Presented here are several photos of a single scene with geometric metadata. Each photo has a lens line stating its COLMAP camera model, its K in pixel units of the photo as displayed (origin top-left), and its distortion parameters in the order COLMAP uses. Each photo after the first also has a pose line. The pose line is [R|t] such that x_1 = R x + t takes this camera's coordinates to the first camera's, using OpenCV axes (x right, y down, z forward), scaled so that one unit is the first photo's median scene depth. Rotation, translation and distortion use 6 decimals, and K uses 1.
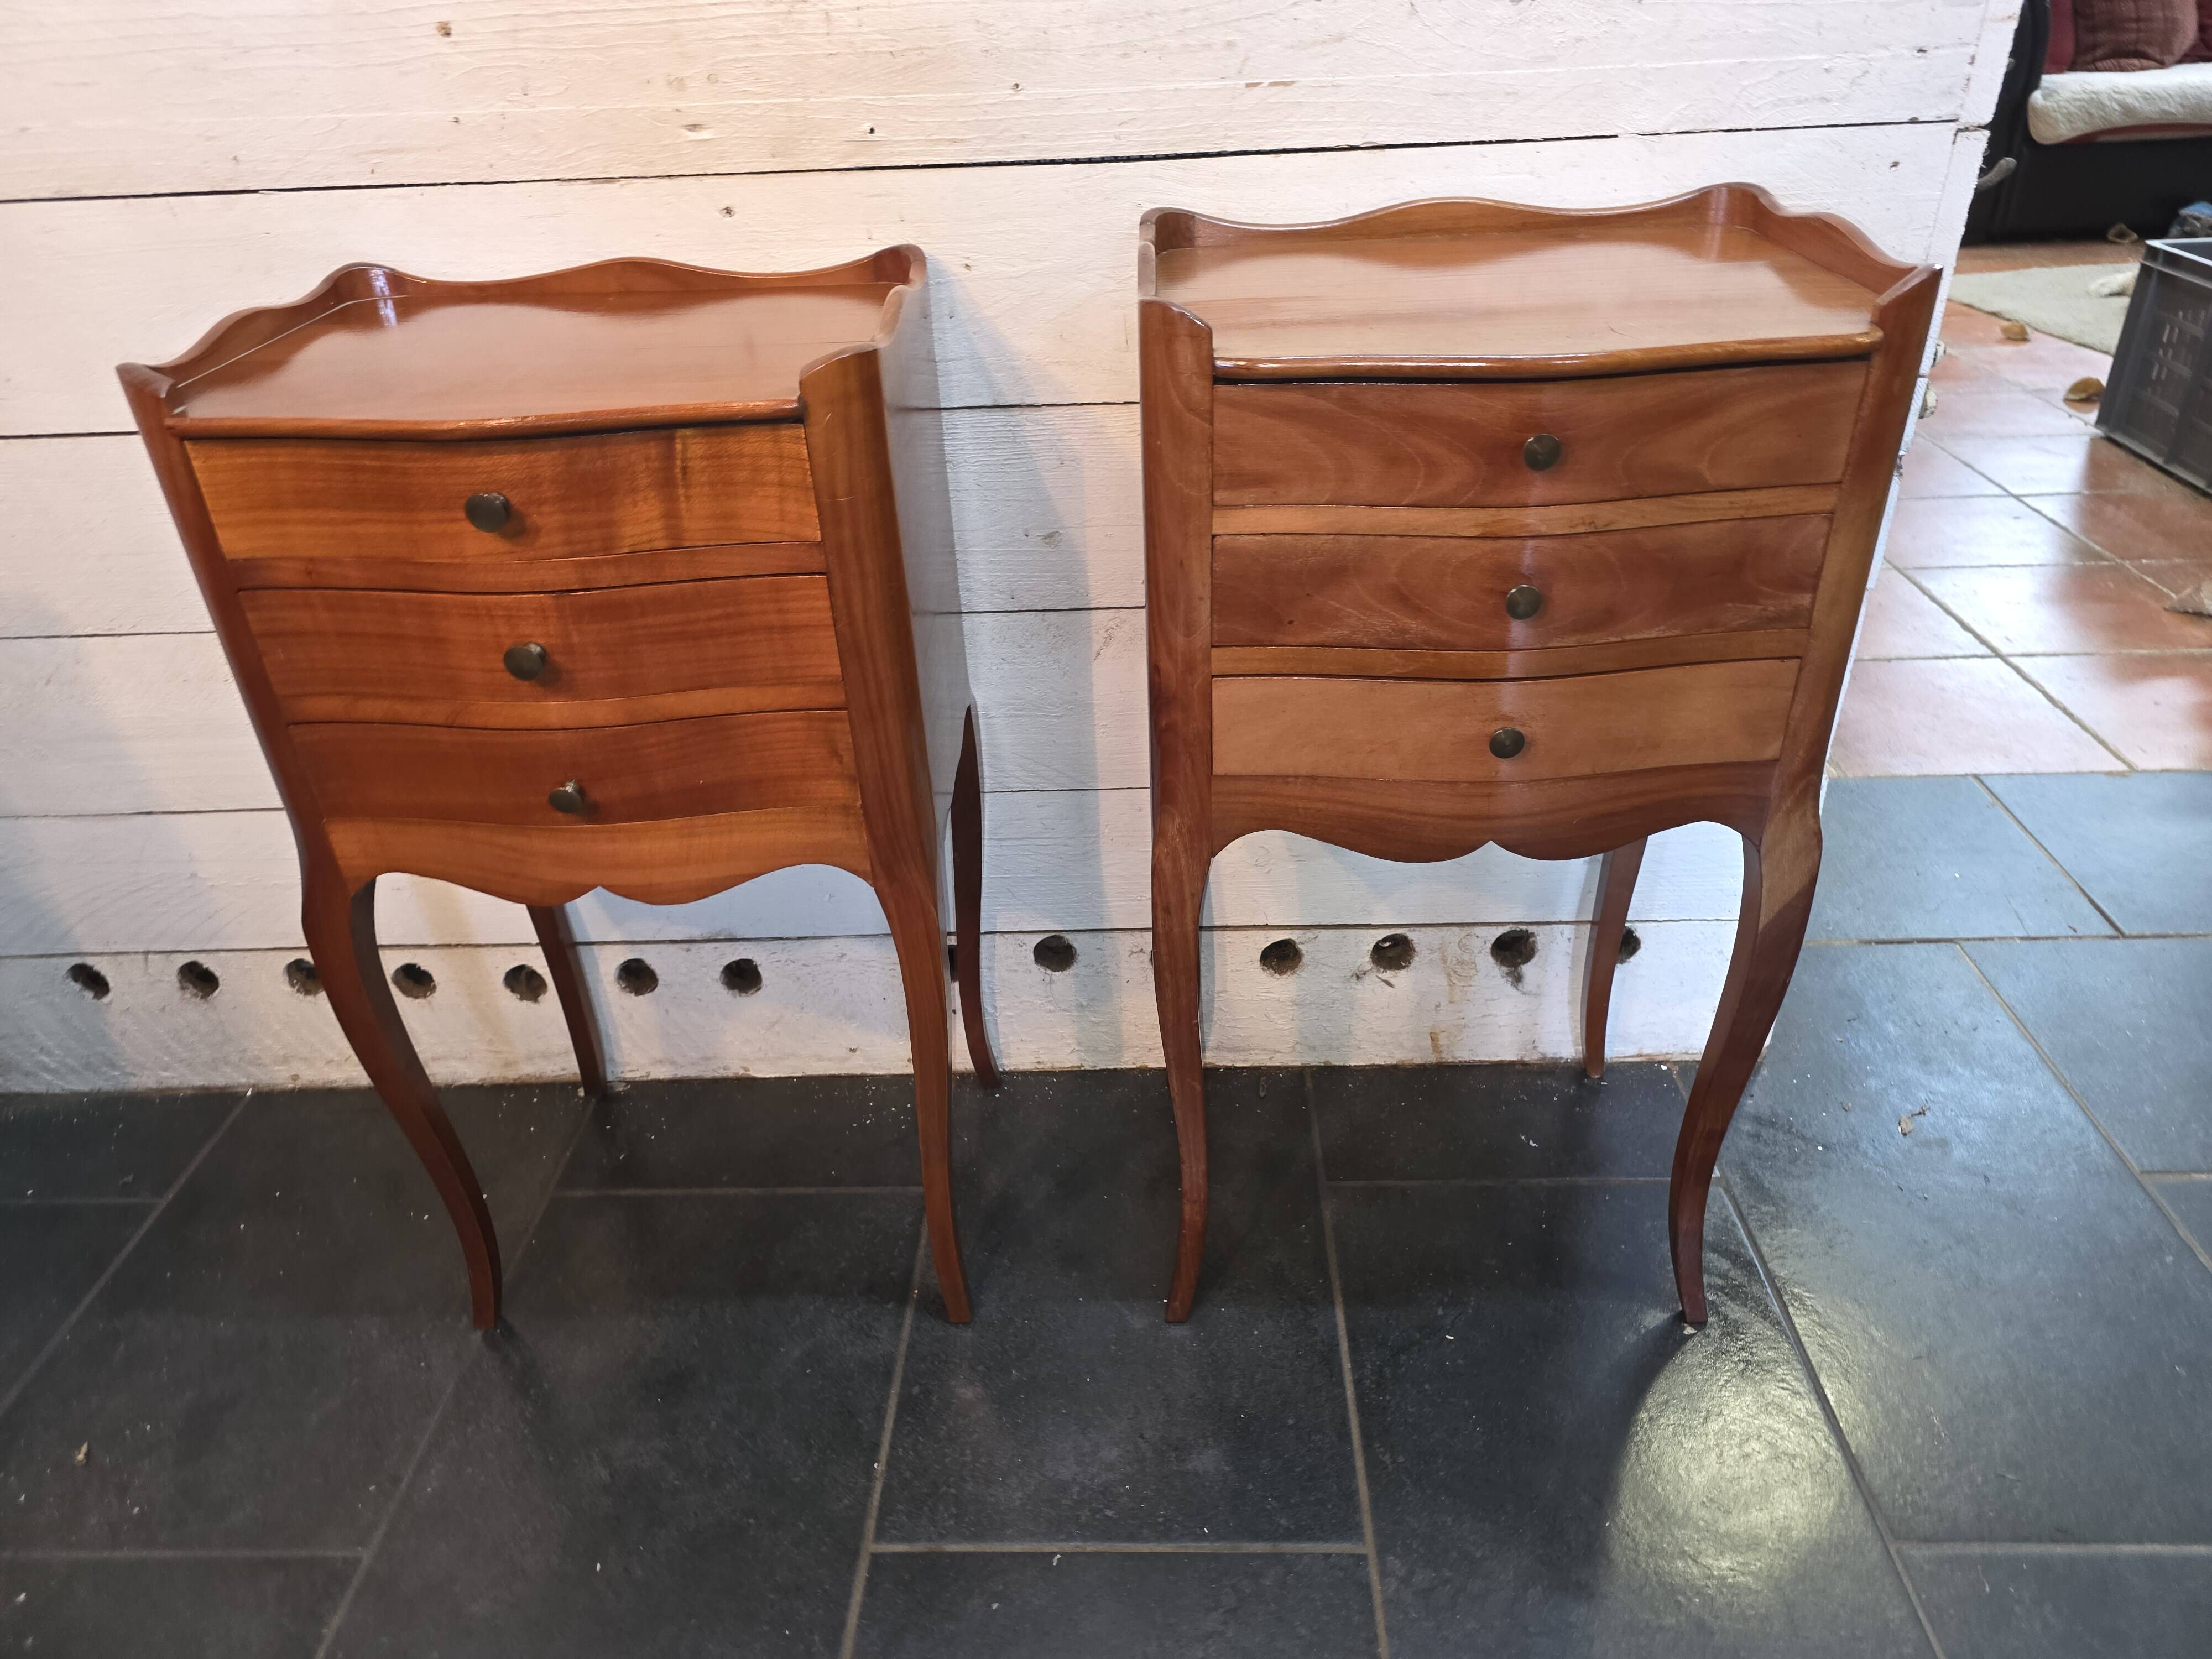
lens RADIAL K [[1465.8, 0, 1114.5], [0, 1465.8, 832.3], [0, 0, 1]] dist [0.042992, -0.034300]
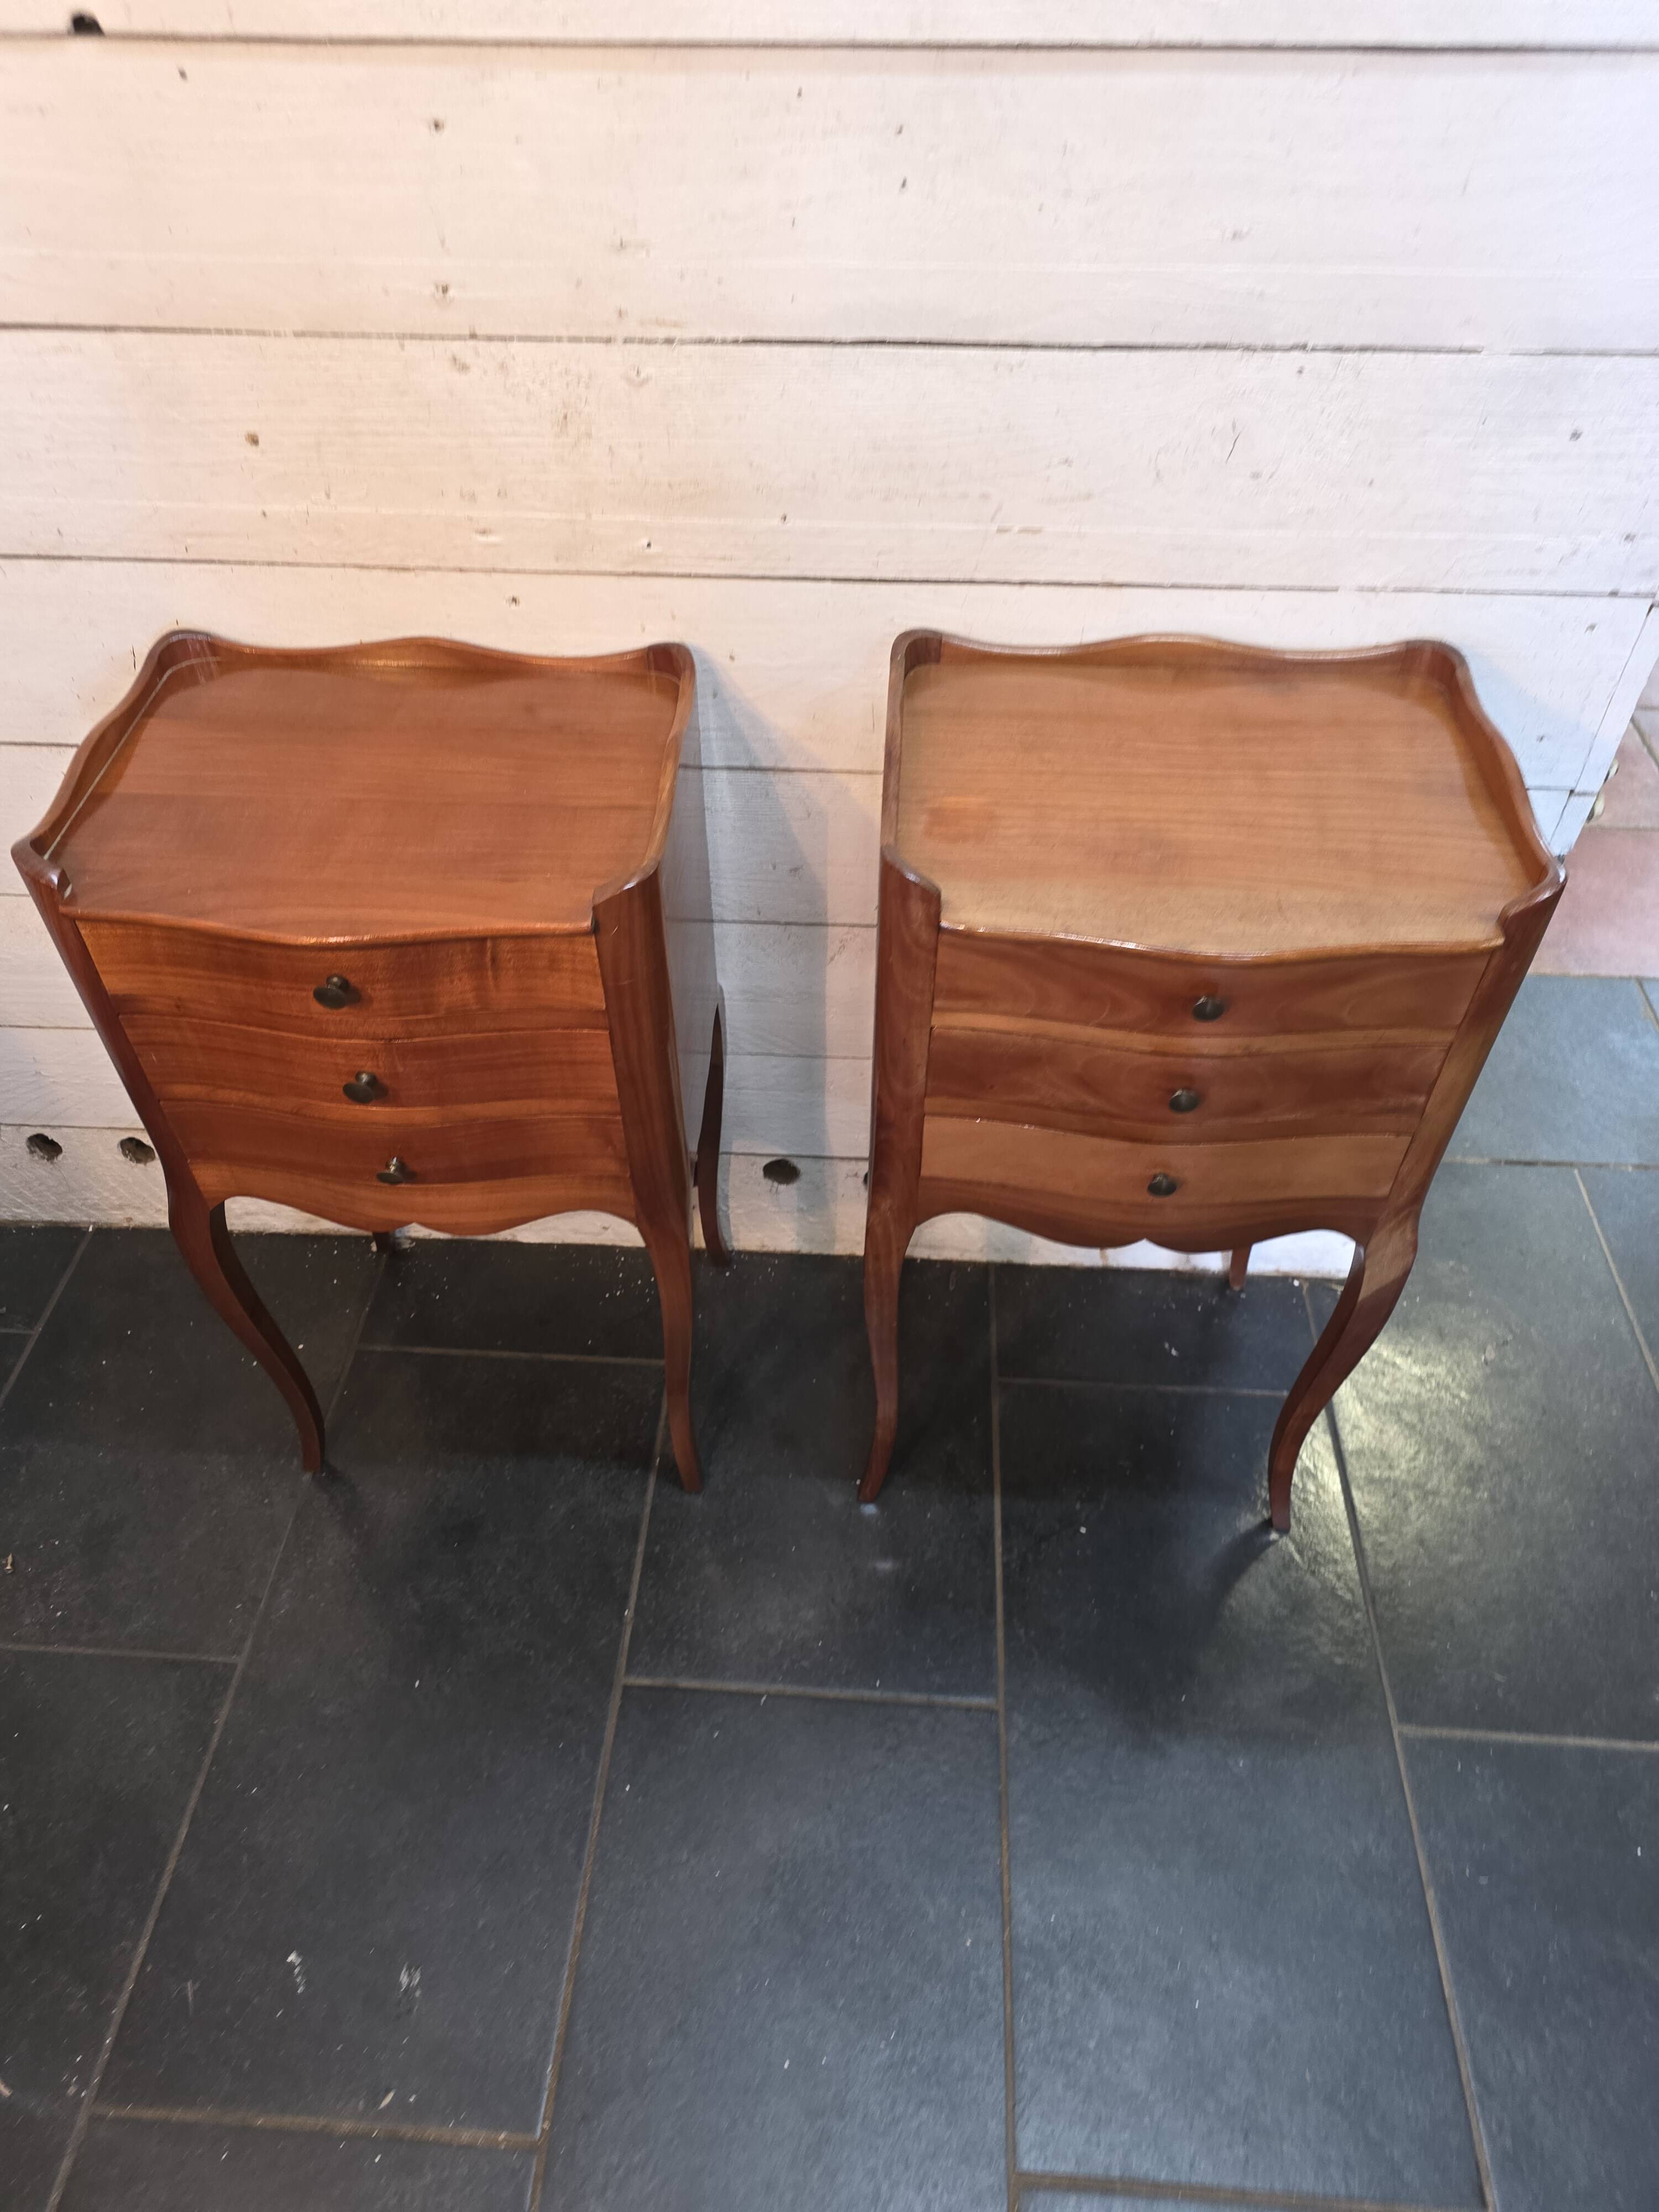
lens RADIAL K [[1463.4, 0, 818.2], [0, 1463.4, 1086.9], [0, 0, 1]] dist [0.046118, -0.038367]
pose [[0.998523, 0.054235, -0.003249, -0.015550], [-0.051734, 0.967340, 0.248146, -0.364288], [0.016601, -0.247611, 0.968717, -0.138665]]
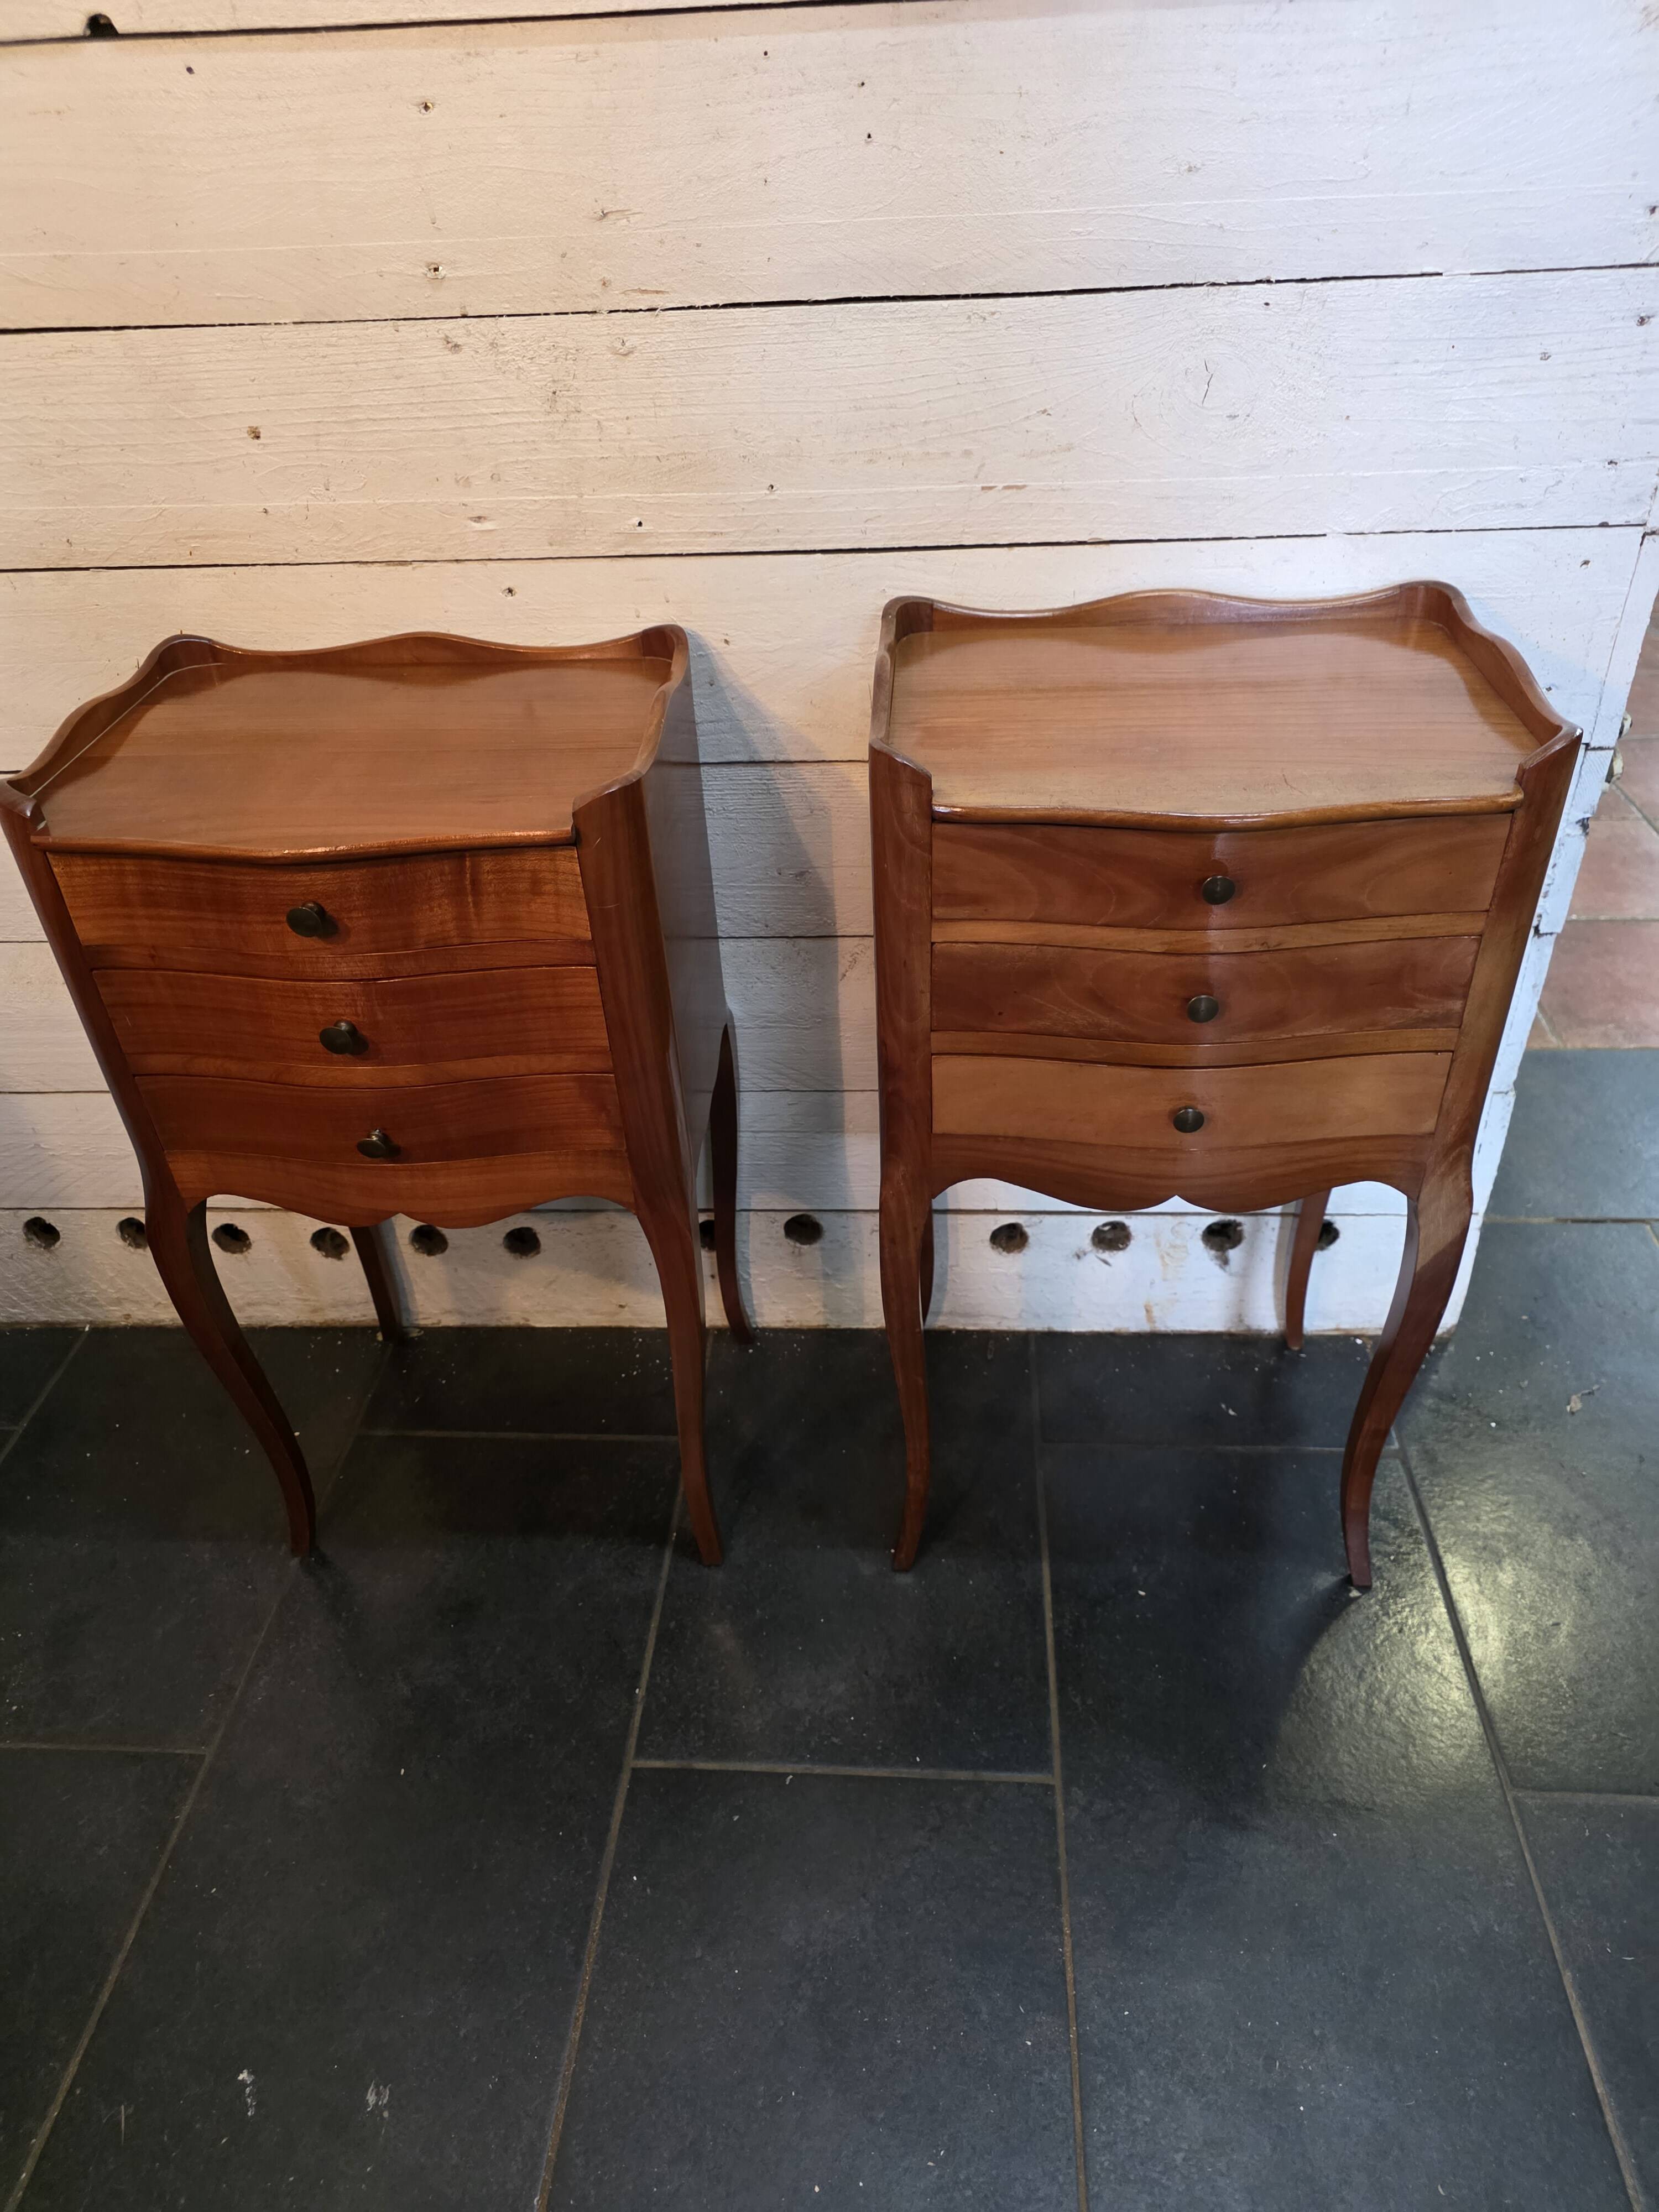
lens RADIAL K [[1465.8, 0, 840.3], [0, 1465.8, 1106.6], [0, 0, 1]] dist [0.042992, -0.034300]
pose [[0.999266, 0.020022, -0.032657, 0.028836], [-0.017227, 0.996341, 0.083717, -0.137787], [0.034214, -0.083093, 0.995954, -0.121183]]
